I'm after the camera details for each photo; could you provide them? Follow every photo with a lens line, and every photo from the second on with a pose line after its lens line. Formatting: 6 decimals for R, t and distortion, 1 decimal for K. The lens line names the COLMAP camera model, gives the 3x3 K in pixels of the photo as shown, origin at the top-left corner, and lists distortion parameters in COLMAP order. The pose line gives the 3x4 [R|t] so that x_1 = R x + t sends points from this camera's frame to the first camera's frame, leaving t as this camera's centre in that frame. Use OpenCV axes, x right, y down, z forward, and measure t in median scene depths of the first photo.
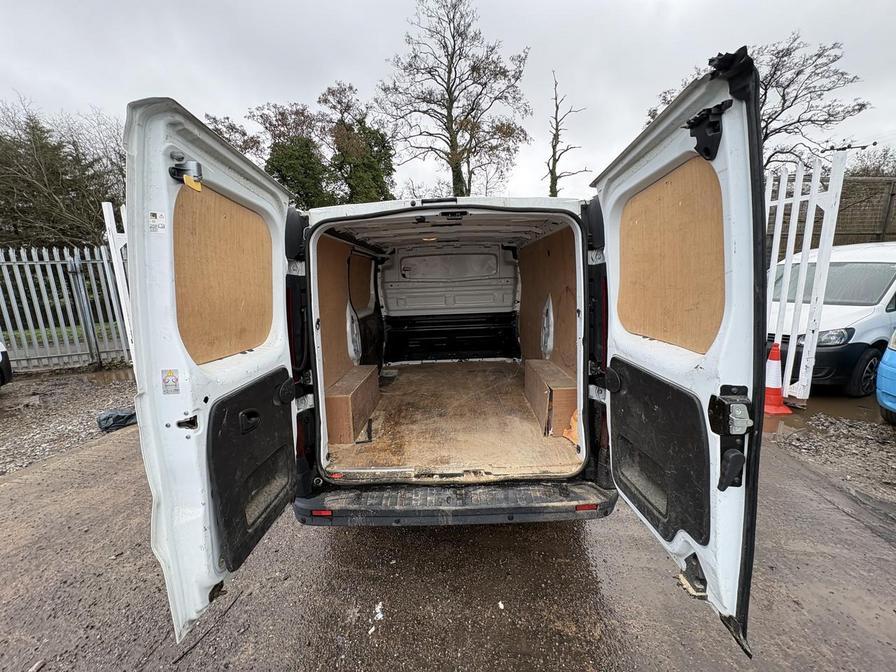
lens RADIAL K [[355.3, 0, 448.4], [0, 355.3, 335.2], [0, 0, 1]] dist [0.000636, -0.000769]
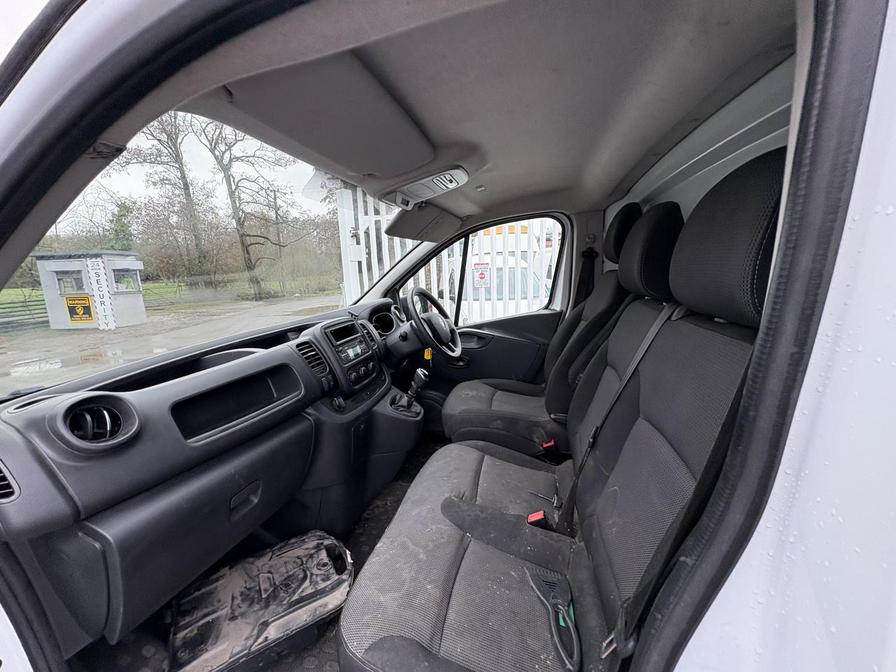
lens RADIAL K [[355.3, 0, 446.8], [0, 355.3, 335.9], [0, 0, 1]] dist [0.000636, -0.000769]
pose [[0.228160, -0.154860, 0.961229, -0.055737], [0.208088, 0.972214, 0.107238, -0.035346], [-0.951127, 0.175553, 0.254045, 0.222258]]
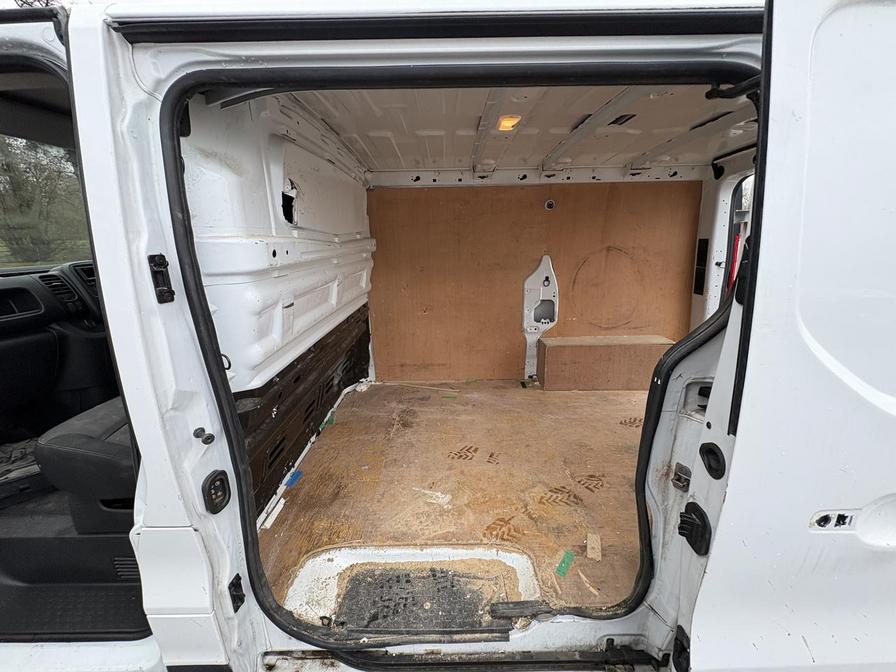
lens RADIAL K [[355.3, 0, 450.1], [0, 355.3, 339.2], [0, 0, 1]] dist [0.000636, -0.000769]
pose [[-0.019900, -0.235133, 0.971759, -0.079870], [0.163990, 0.958021, 0.235167, -0.024479], [-0.986261, 0.164039, 0.019495, 0.180846]]
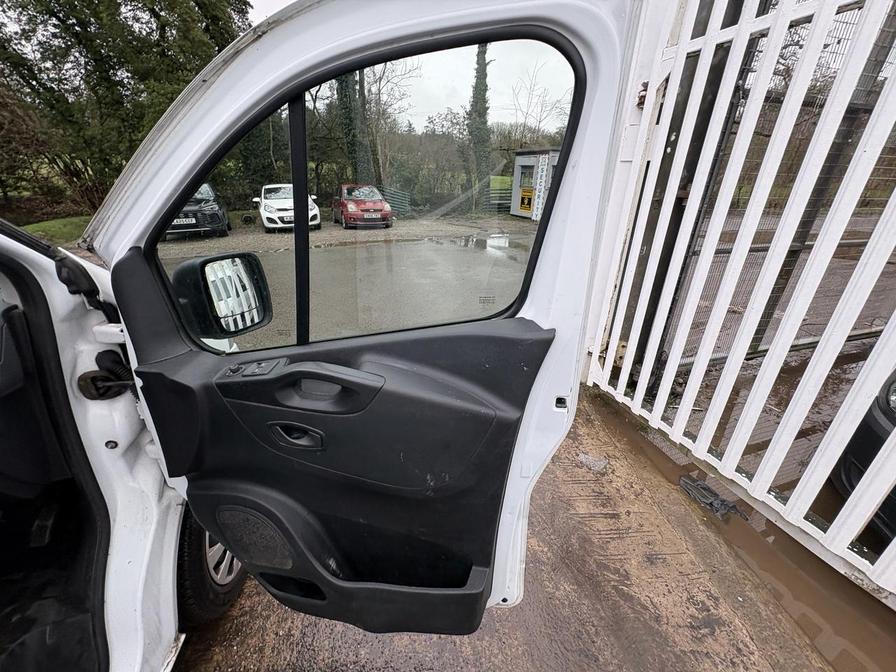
lens RADIAL K [[355.3, 0, 447.4], [0, 355.3, 333.2], [0, 0, 1]] dist [0.000636, -0.000769]
pose [[0.981534, -0.033770, 0.188285, 0.082989], [-0.010900, 0.972821, 0.231303, -0.044697], [-0.190979, -0.229084, 0.954488, 0.225885]]
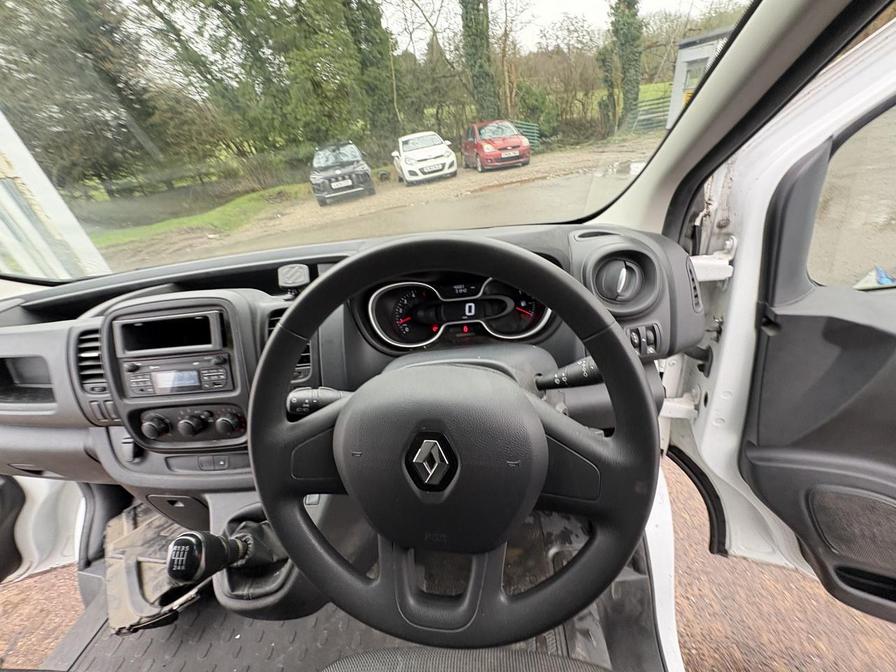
lens RADIAL K [[355.3, 0, 447.4], [0, 355.3, 332.8], [0, 0, 1]] dist [0.000636, -0.000769]
pose [[0.991753, -0.061374, -0.112517, 0.027090], [0.097708, 0.930189, 0.353839, -0.043052], [0.082946, -0.361914, 0.928514, 0.239156]]
